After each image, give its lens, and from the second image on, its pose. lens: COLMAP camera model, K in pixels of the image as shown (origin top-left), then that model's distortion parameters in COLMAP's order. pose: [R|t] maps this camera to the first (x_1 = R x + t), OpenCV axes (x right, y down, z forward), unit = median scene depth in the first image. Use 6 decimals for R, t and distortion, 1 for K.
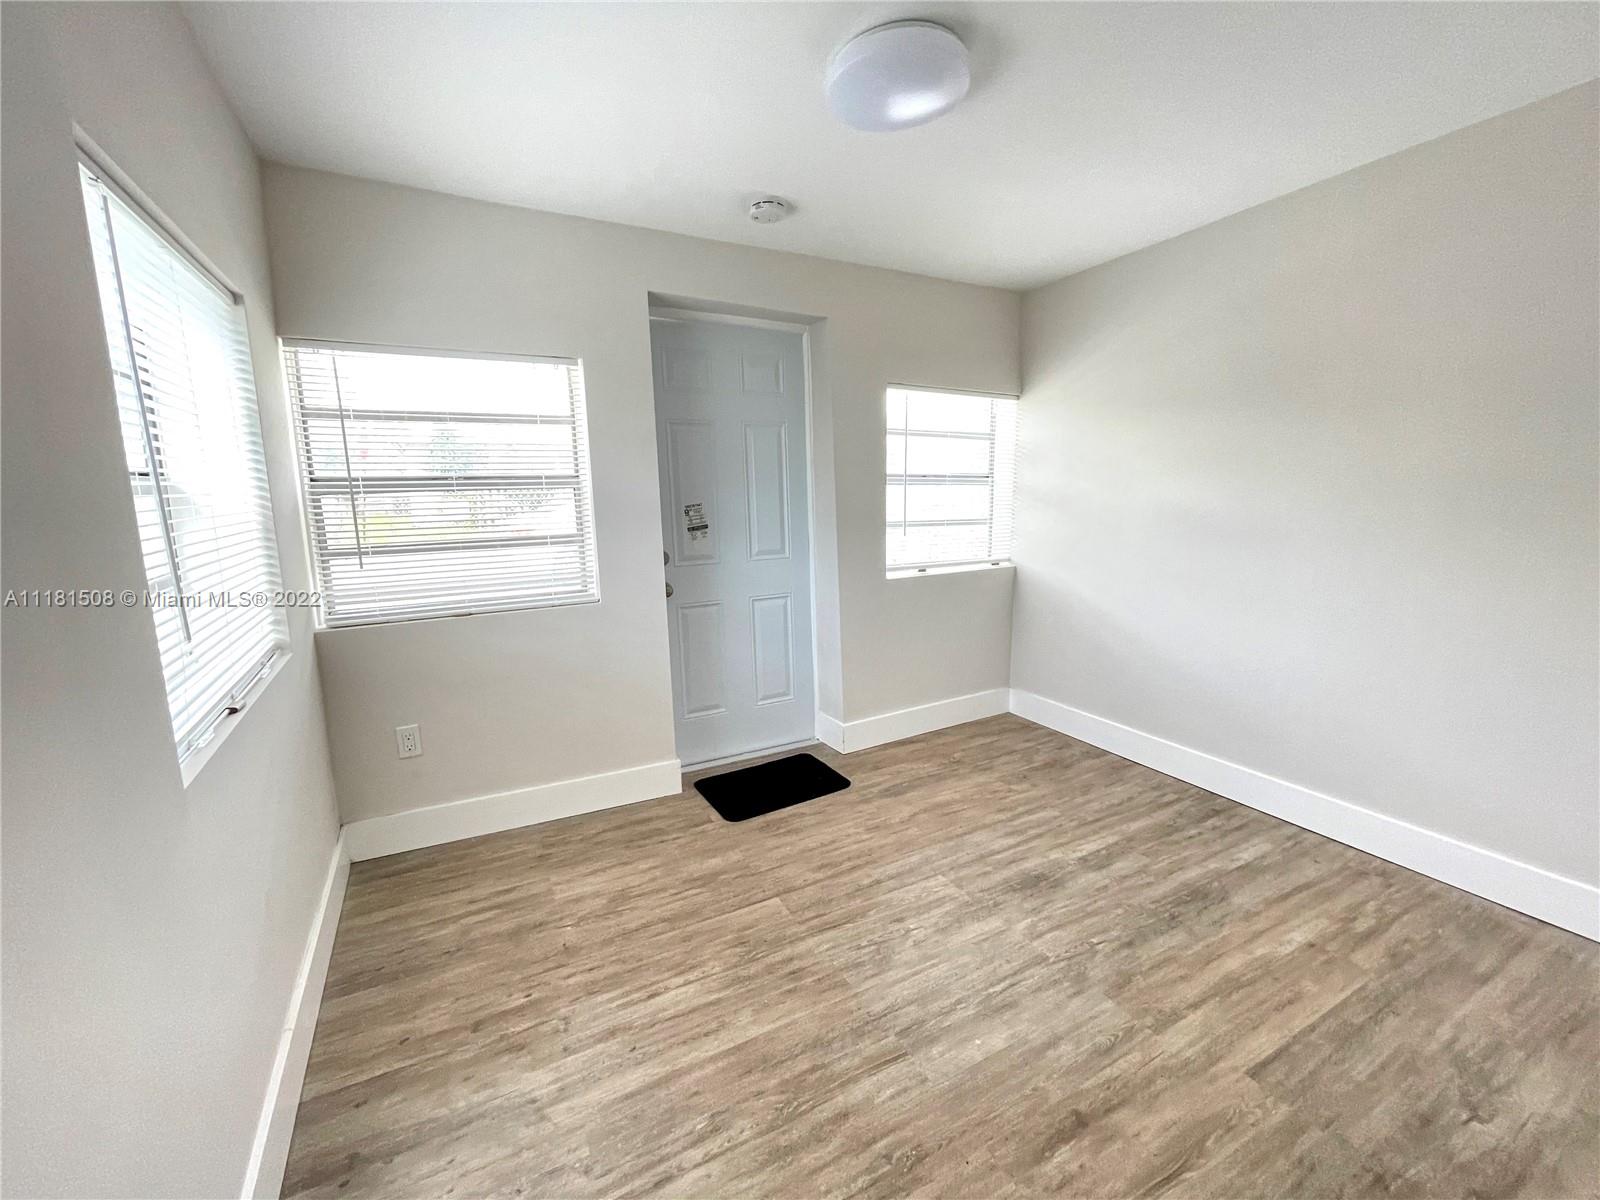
lens RADIAL K [[648.1, 0, 800.0], [0, 648.1, 600.0], [0, 0, 1]] dist [-0.001492, 0.000215]
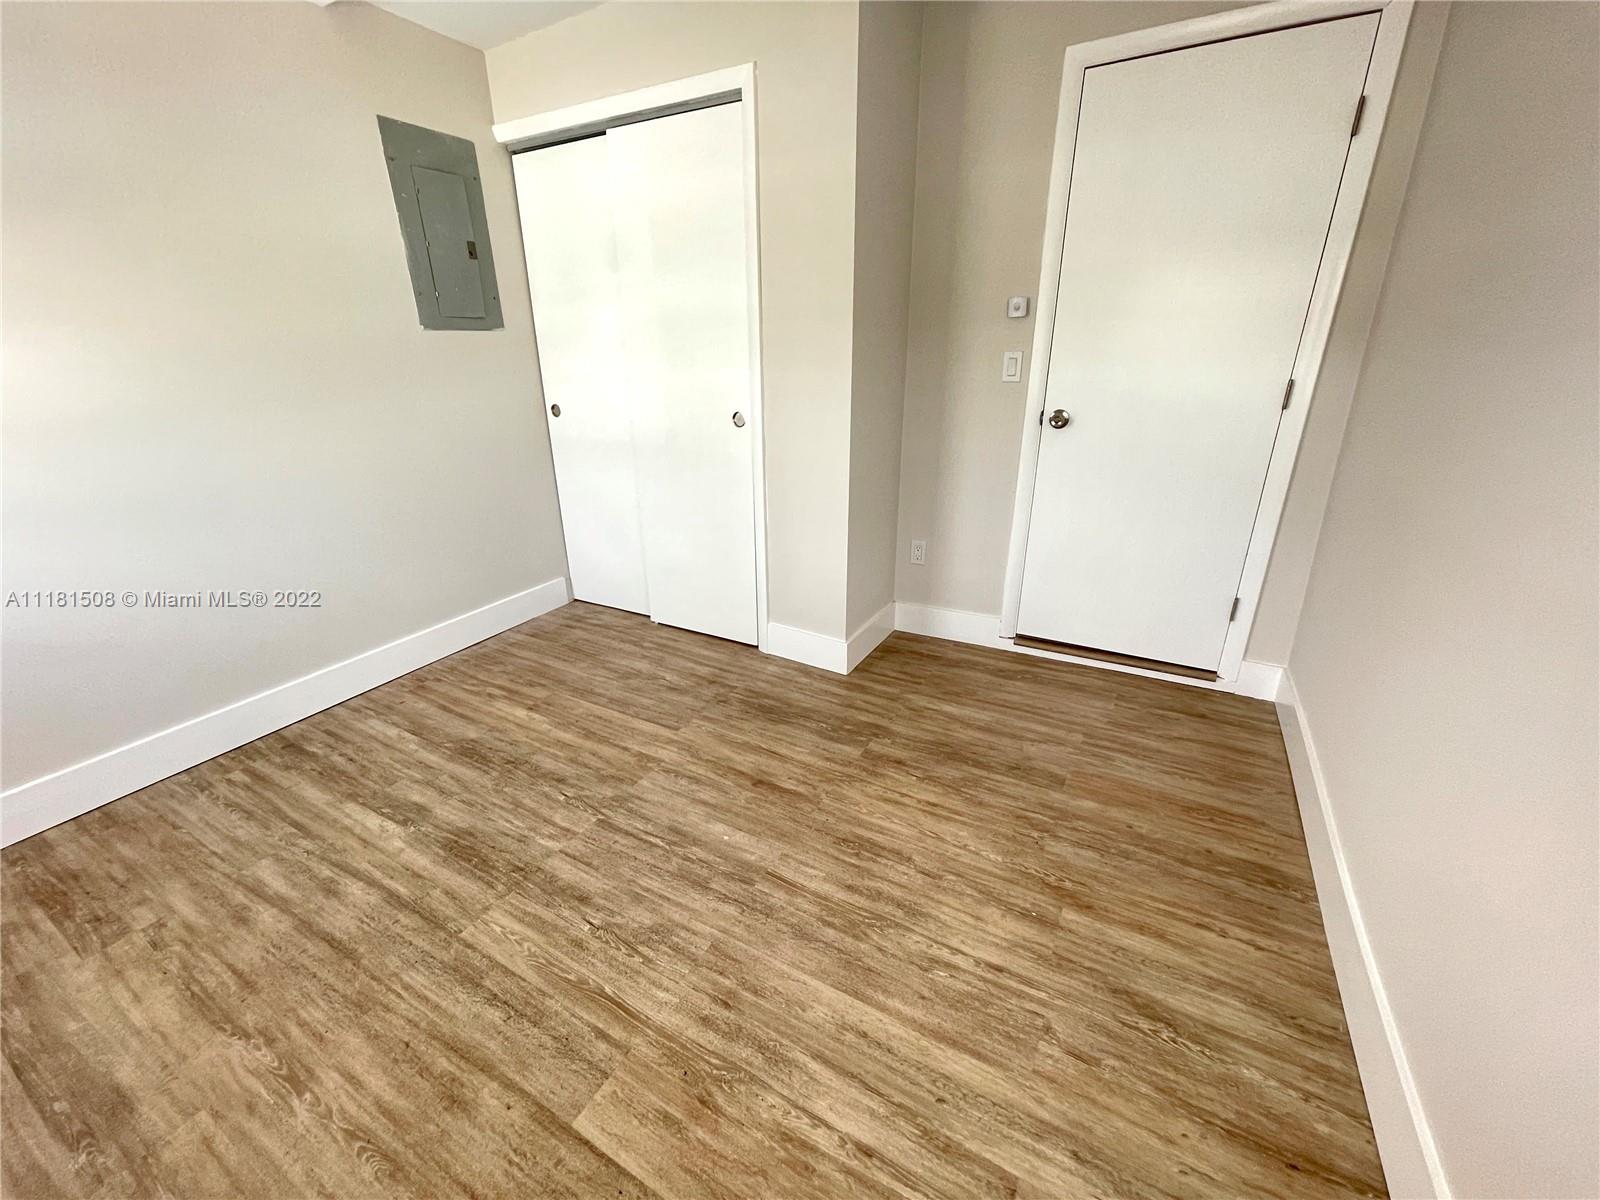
lens RADIAL K [[648.1, 0, 800.0], [0, 648.1, 600.0], [0, 0, 1]] dist [-0.001492, 0.000215]
pose [[-0.539912, -0.286251, 0.791553, -0.535349], [0.171558, 0.883233, 0.436425, -0.160401], [-0.824053, 0.371428, -0.427759, 1.107004]]
